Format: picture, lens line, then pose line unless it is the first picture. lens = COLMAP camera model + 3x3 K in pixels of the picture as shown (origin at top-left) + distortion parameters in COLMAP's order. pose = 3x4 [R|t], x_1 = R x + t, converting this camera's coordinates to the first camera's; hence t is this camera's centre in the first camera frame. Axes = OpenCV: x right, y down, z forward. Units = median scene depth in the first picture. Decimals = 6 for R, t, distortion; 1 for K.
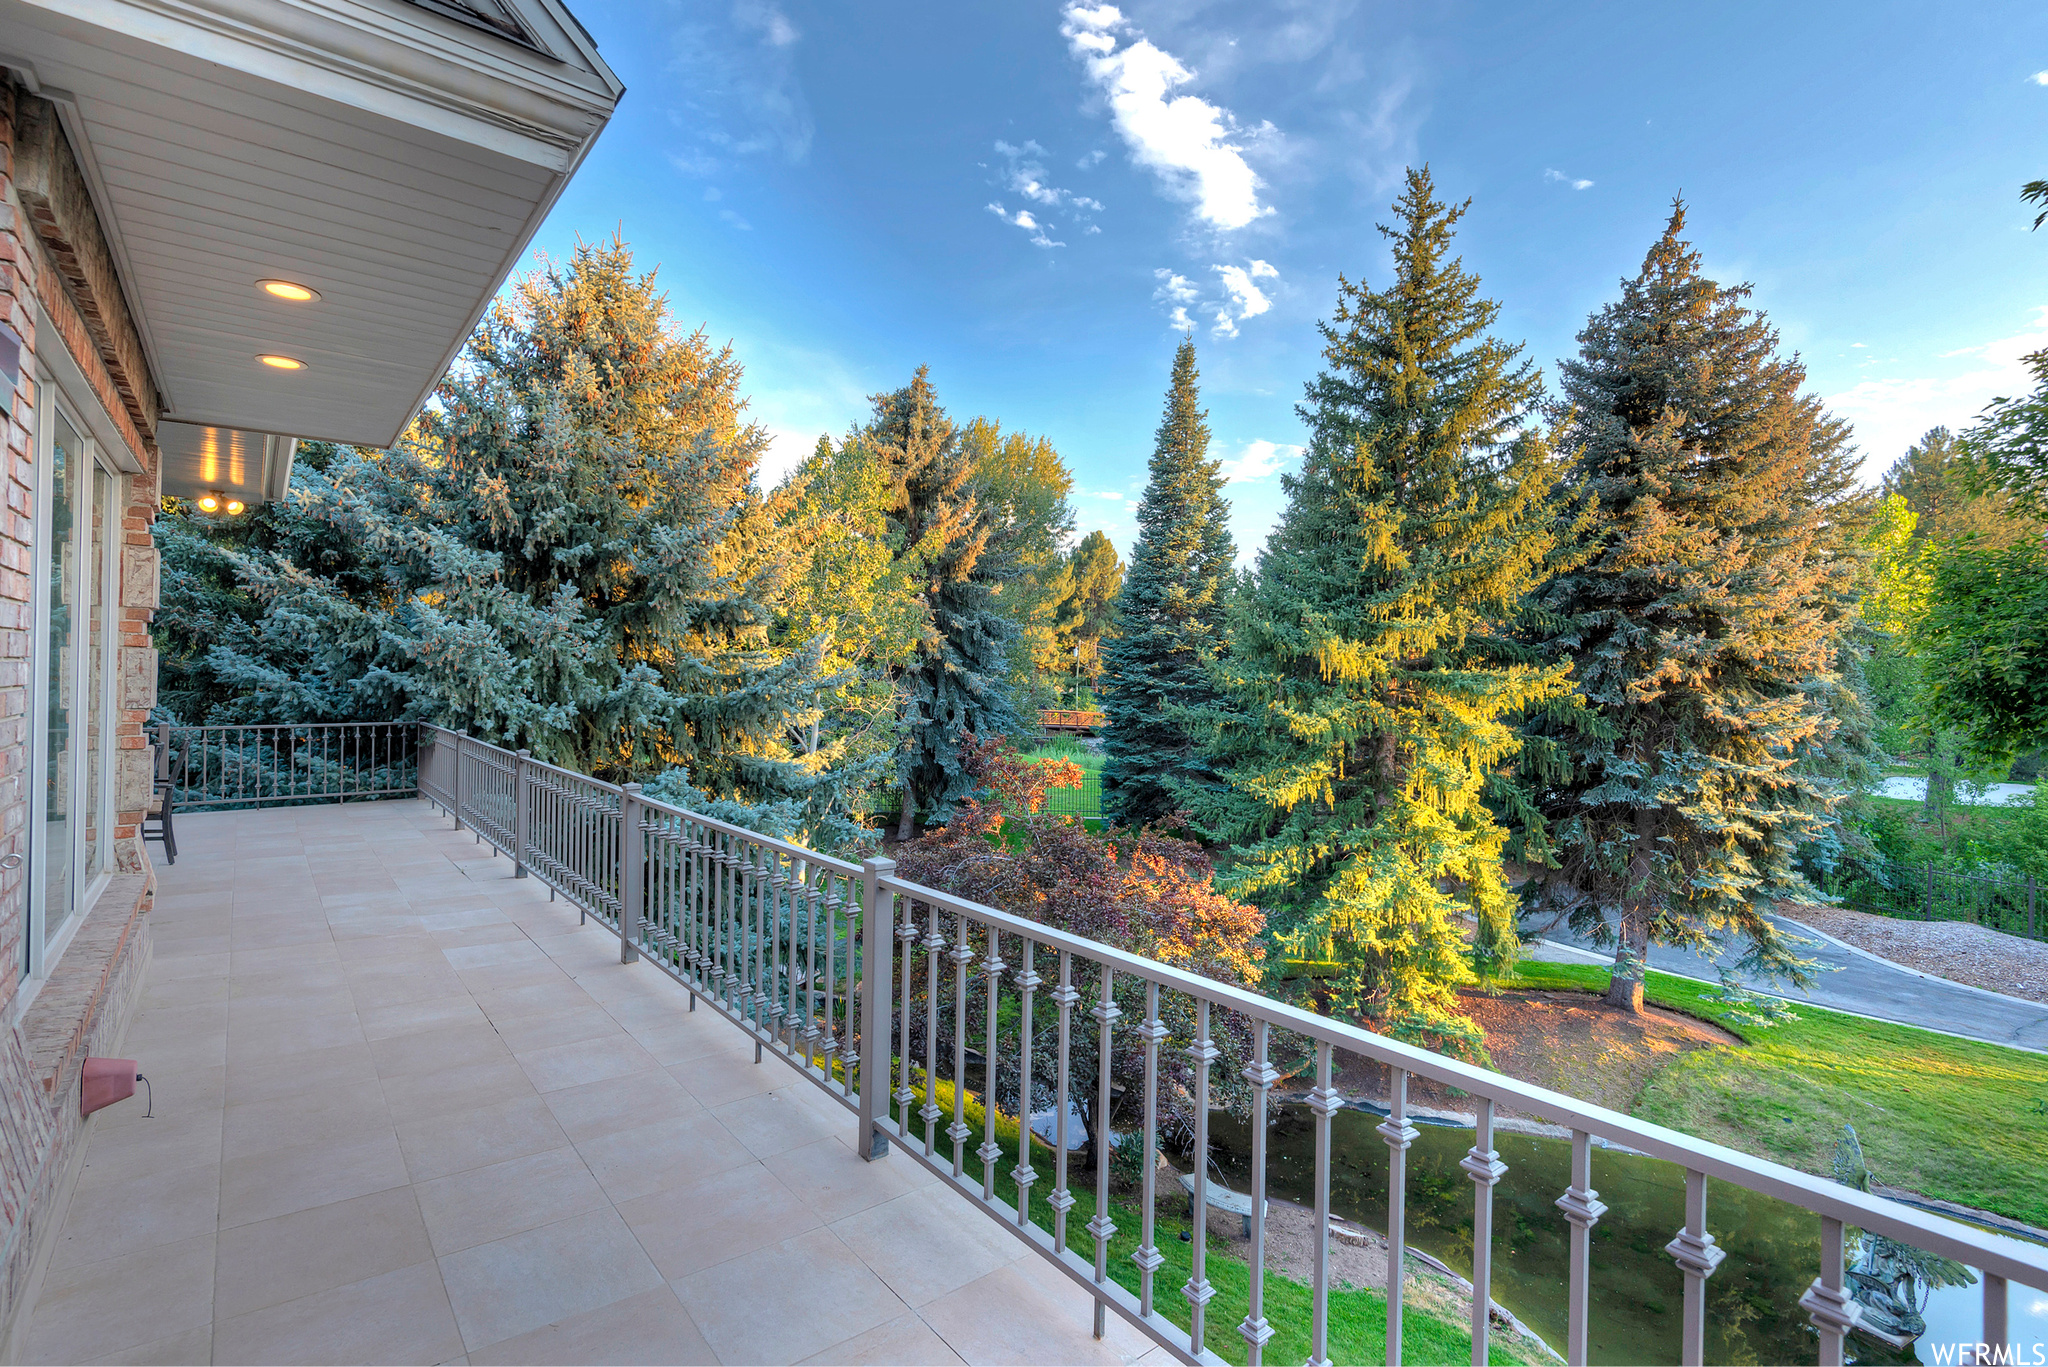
lens RADIAL K [[936.6, 0, 1016.6], [0, 936.6, 678.0], [0, 0, 1]] dist [0.025275, -0.024727]
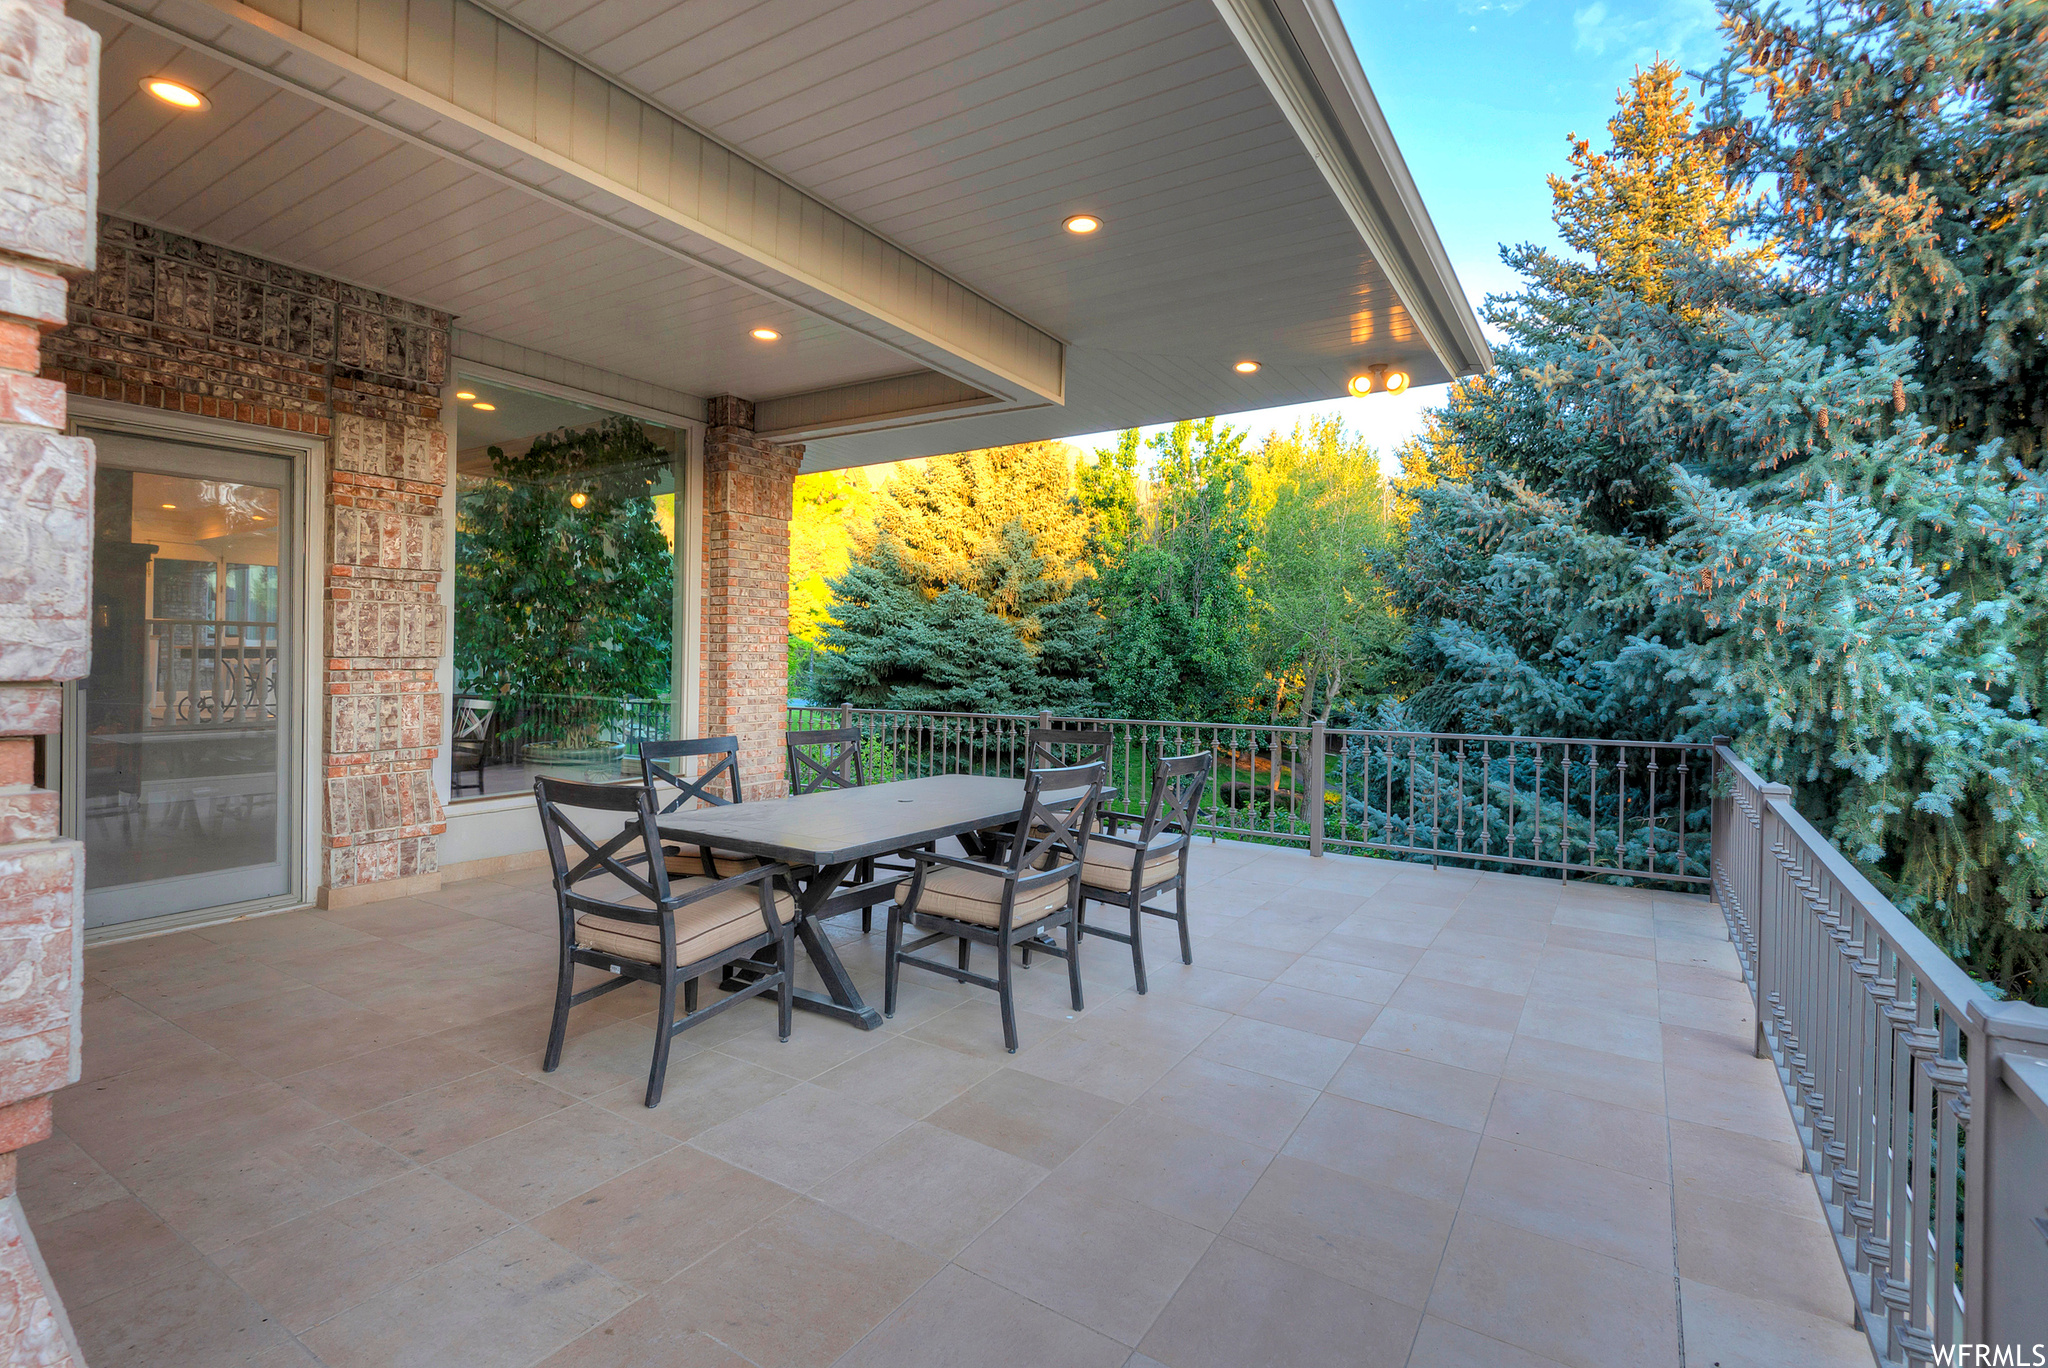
lens RADIAL K [[1016.7, 0, 925.3], [0, 1016.7, 667.6], [0, 0, 1]] dist [0.026861, -0.017973]
pose [[0.289015, -0.000174, -0.957324, -0.237362], [-0.007651, 0.999968, -0.002492, 0.010576], [0.957294, 0.008045, 0.289005, 0.446403]]
